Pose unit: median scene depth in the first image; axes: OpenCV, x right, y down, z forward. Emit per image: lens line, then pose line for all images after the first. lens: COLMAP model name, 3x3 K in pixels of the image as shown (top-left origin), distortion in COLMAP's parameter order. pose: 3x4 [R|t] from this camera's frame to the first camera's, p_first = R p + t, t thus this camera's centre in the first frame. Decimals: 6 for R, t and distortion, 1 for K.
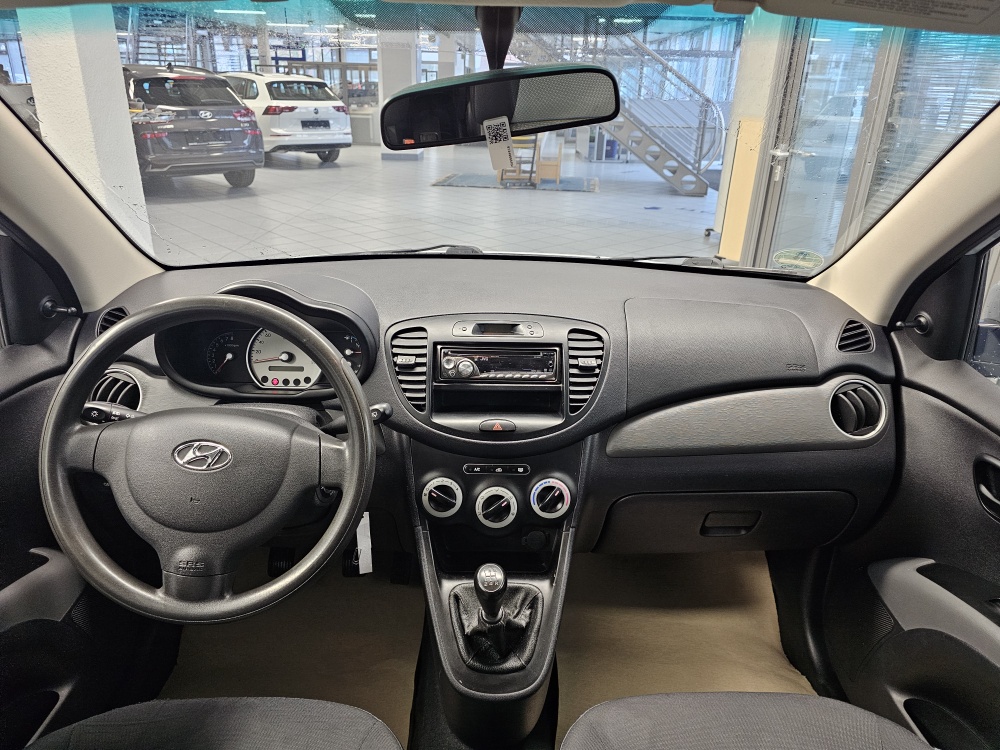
lens RADIAL K [[680.9, 0, 492.1], [0, 680.9, 374.4], [0, 0, 1]] dist [0.049290, -0.049905]
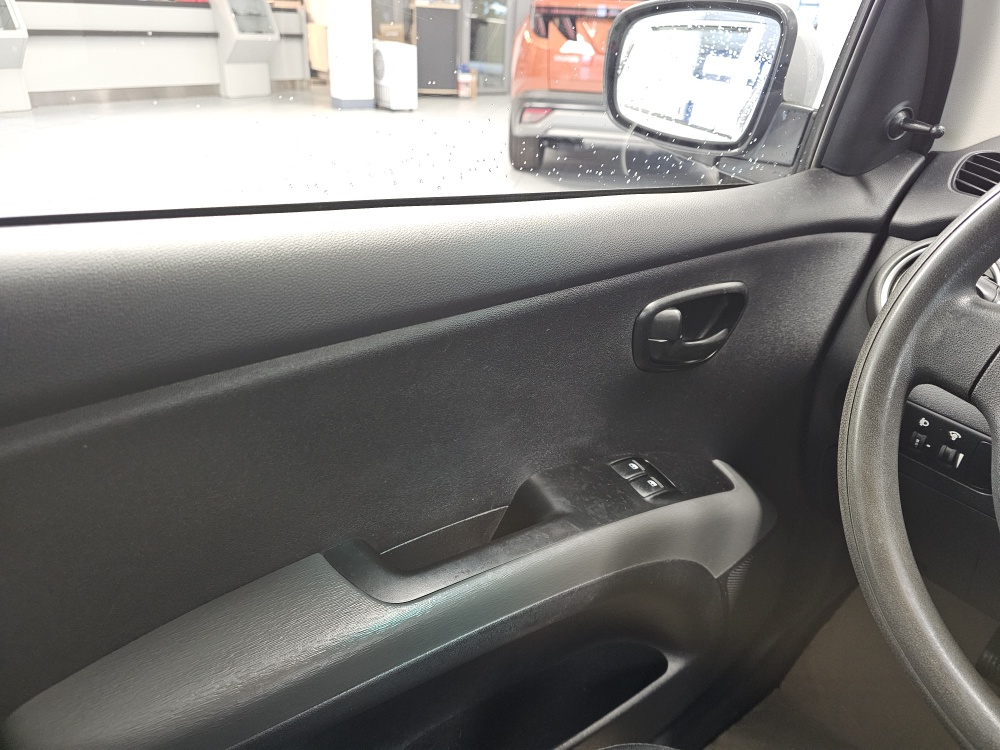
lens RADIAL K [[680.9, 0, 500.5], [0, 680.9, 372.2], [0, 0, 1]] dist [0.049290, -0.049905]
pose [[0.619924, 0.370027, -0.691935, -0.360760], [-0.337992, 0.921749, 0.190107, 0.112283], [0.708135, 0.116017, 0.696480, 0.353033]]
